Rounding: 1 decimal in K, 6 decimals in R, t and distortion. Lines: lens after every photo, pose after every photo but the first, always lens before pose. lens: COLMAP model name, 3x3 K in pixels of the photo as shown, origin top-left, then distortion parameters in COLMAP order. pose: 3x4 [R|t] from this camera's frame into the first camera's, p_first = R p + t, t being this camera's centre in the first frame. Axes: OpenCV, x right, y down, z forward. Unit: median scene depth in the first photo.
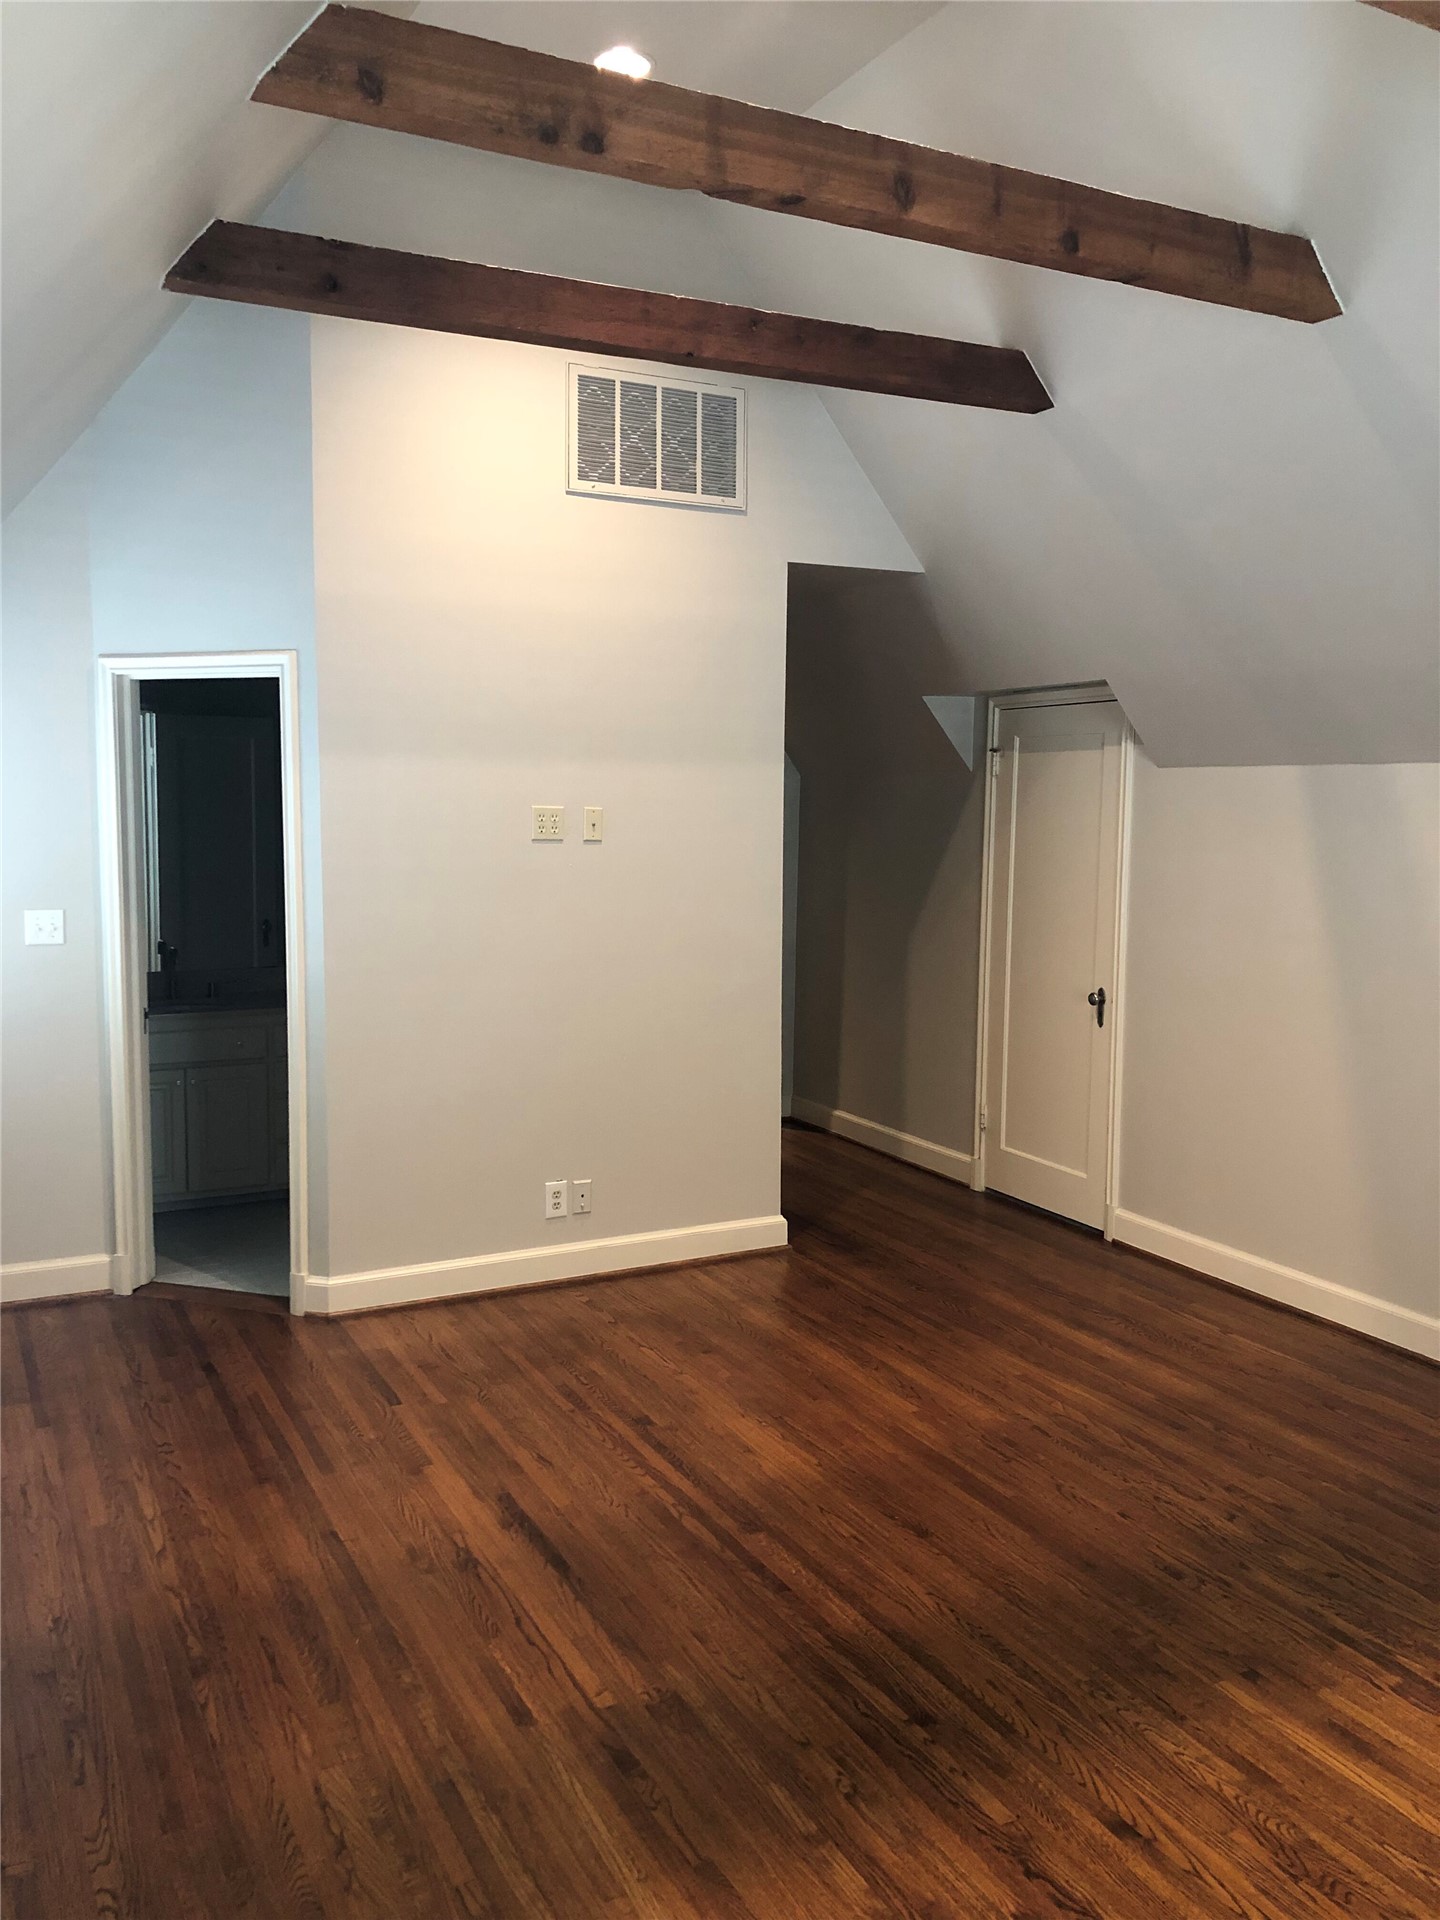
lens RADIAL K [[1561.4, 0, 720.0], [0, 1561.4, 960.0], [0, 0, 1]] dist [0.036159, -0.006004]
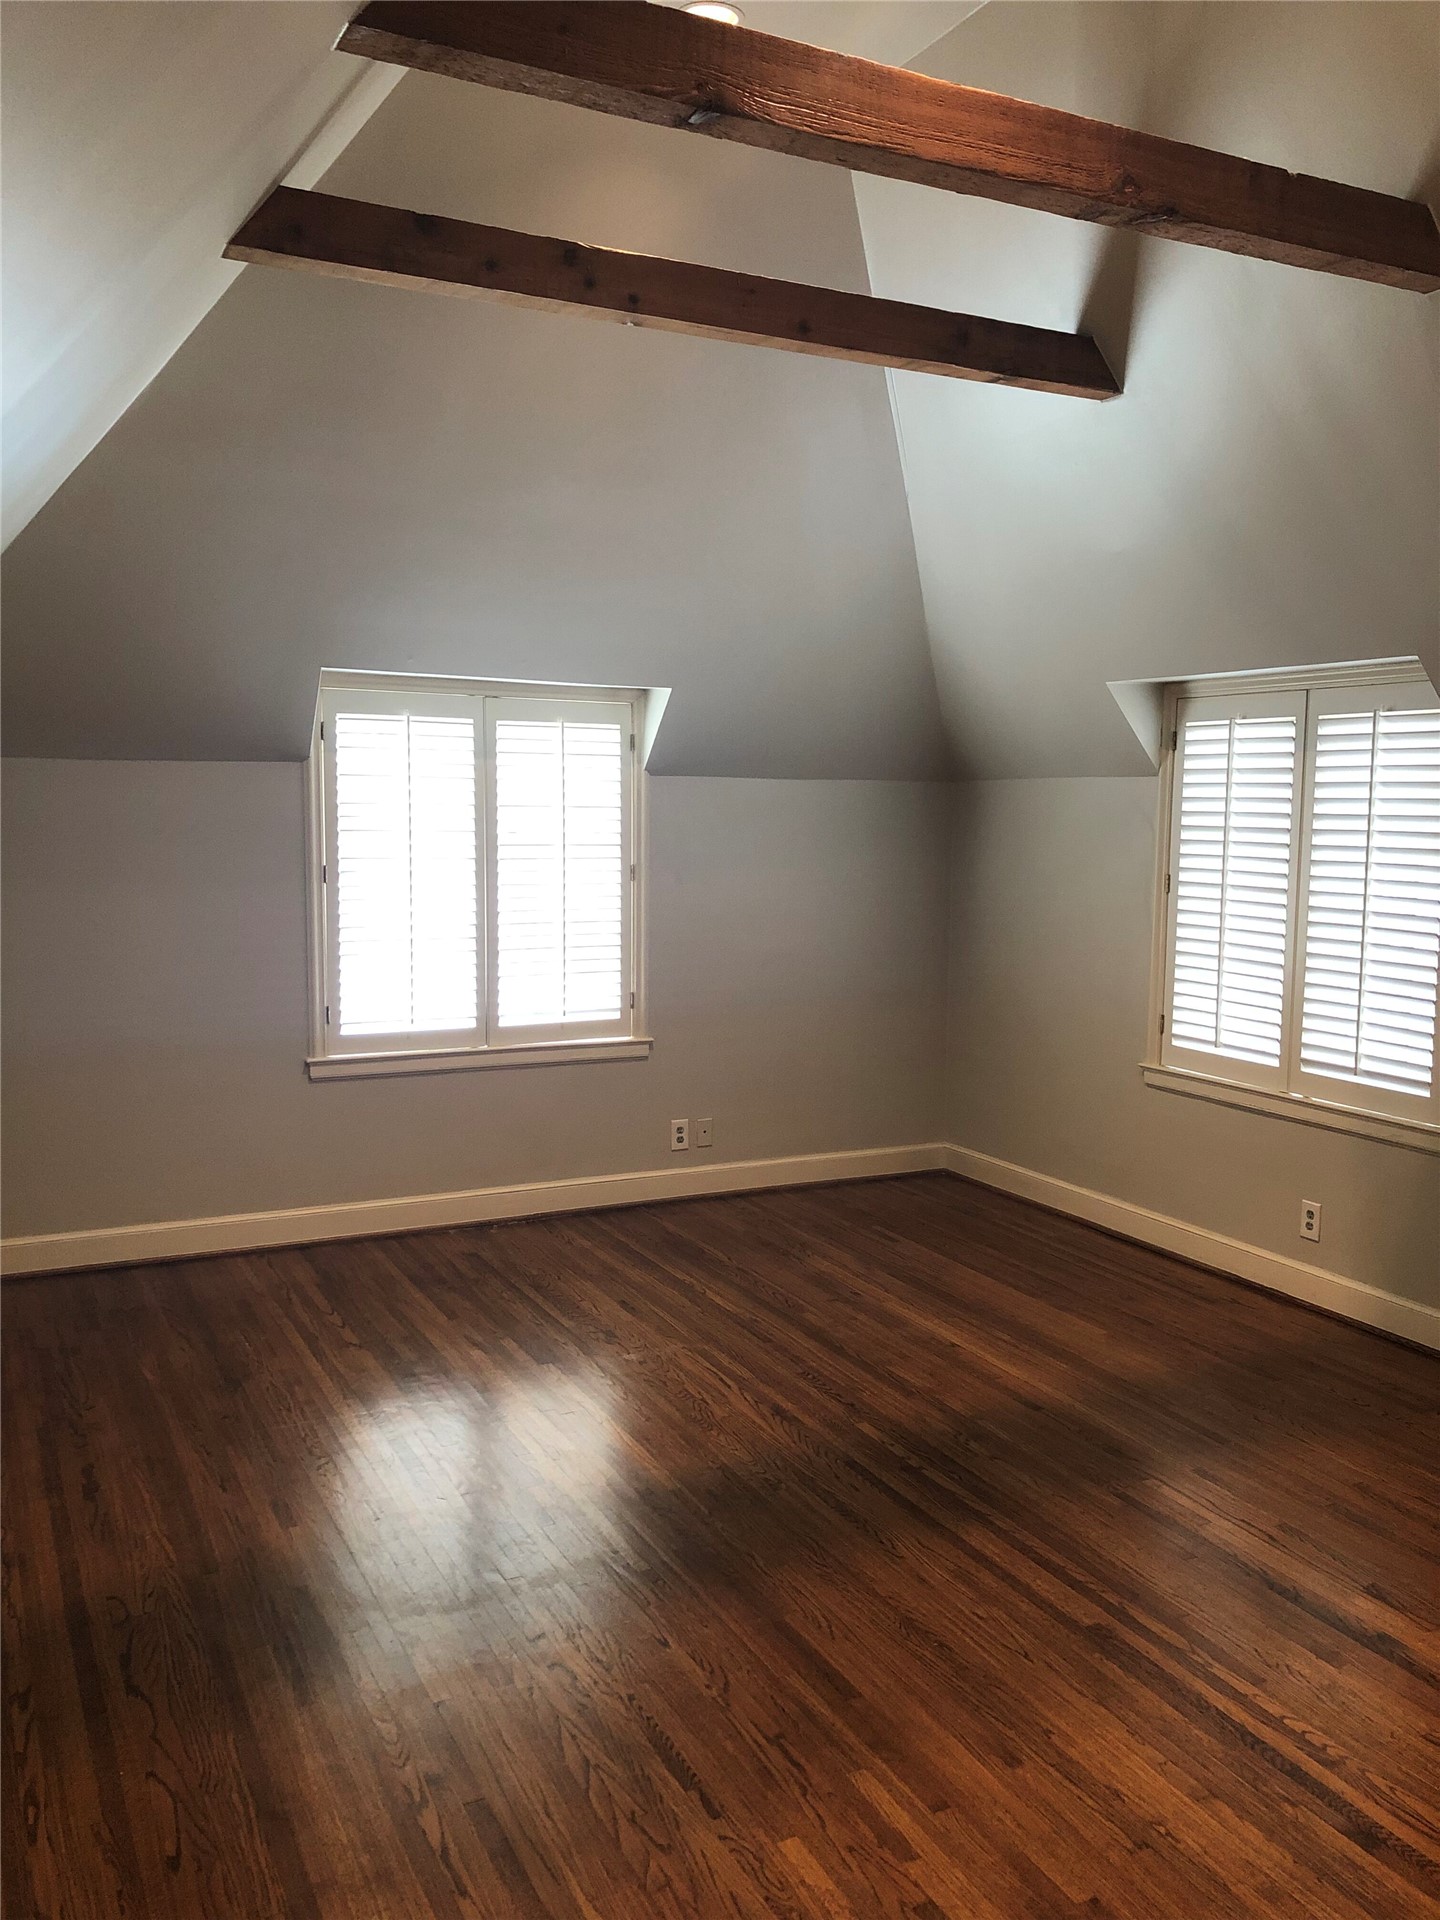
lens RADIAL K [[1561.4, 0, 720.0], [0, 1561.4, 960.0], [0, 0, 1]] dist [0.036159, -0.006004]
pose [[-0.999789, -0.020016, 0.004712, 0.196970], [-0.018574, 0.977379, 0.210679, -0.153855], [-0.008823, 0.210547, -0.977544, 1.487064]]
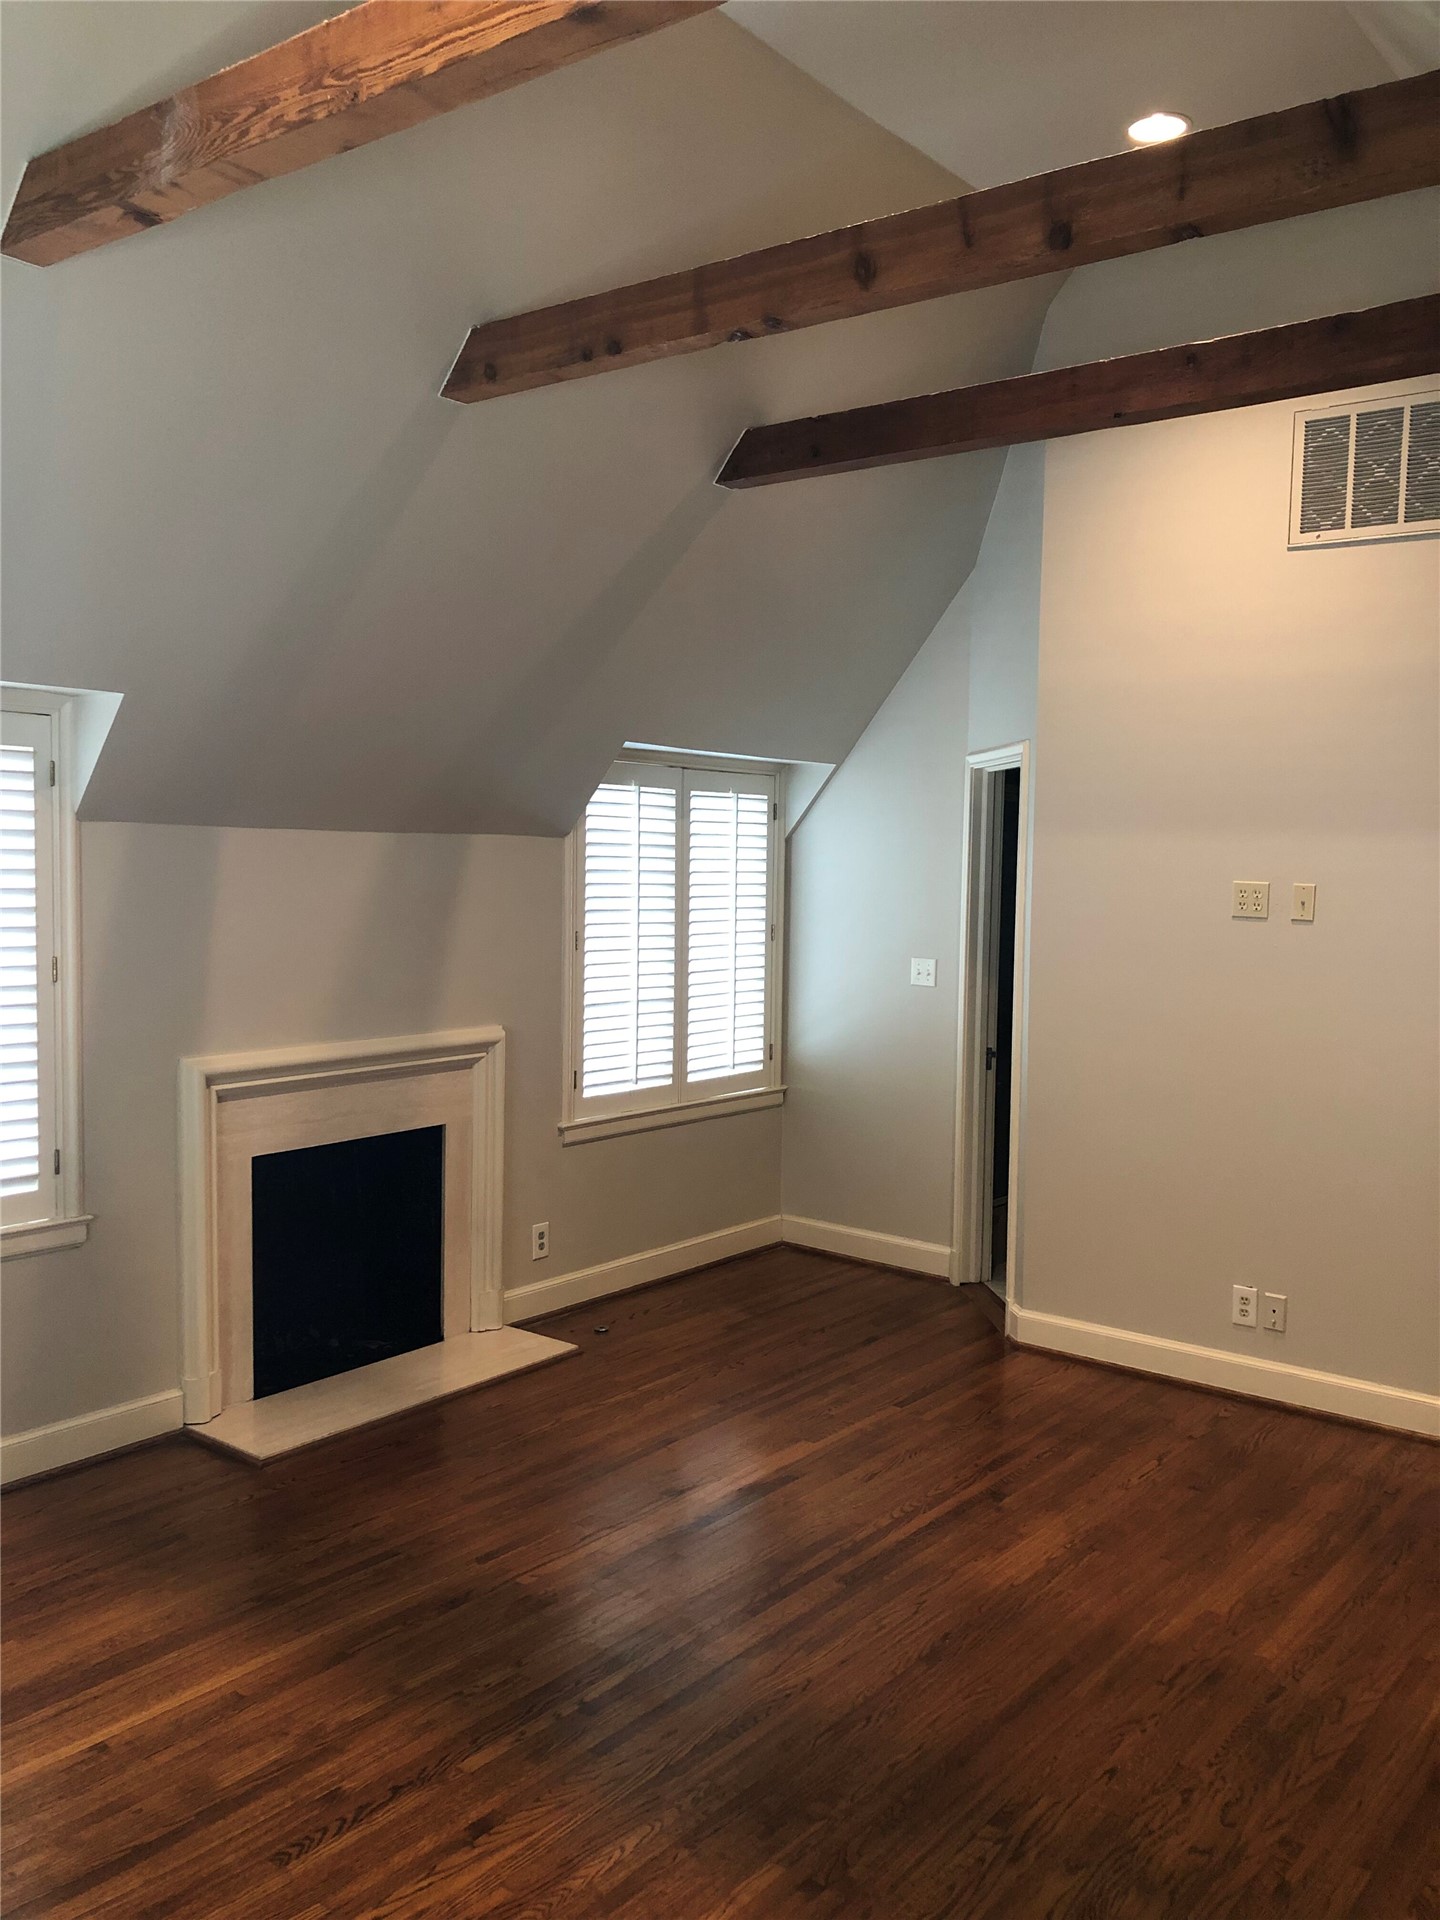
lens RADIAL K [[1582.2, 0, 748.1], [0, 1582.2, 952.1], [0, 0, 1]] dist [0.026123, -0.002151]
pose [[0.424046, 0.054221, -0.904016, 0.751666], [-0.113363, 0.993533, 0.006415, -0.033723], [0.898518, 0.099762, 0.427450, 0.386723]]
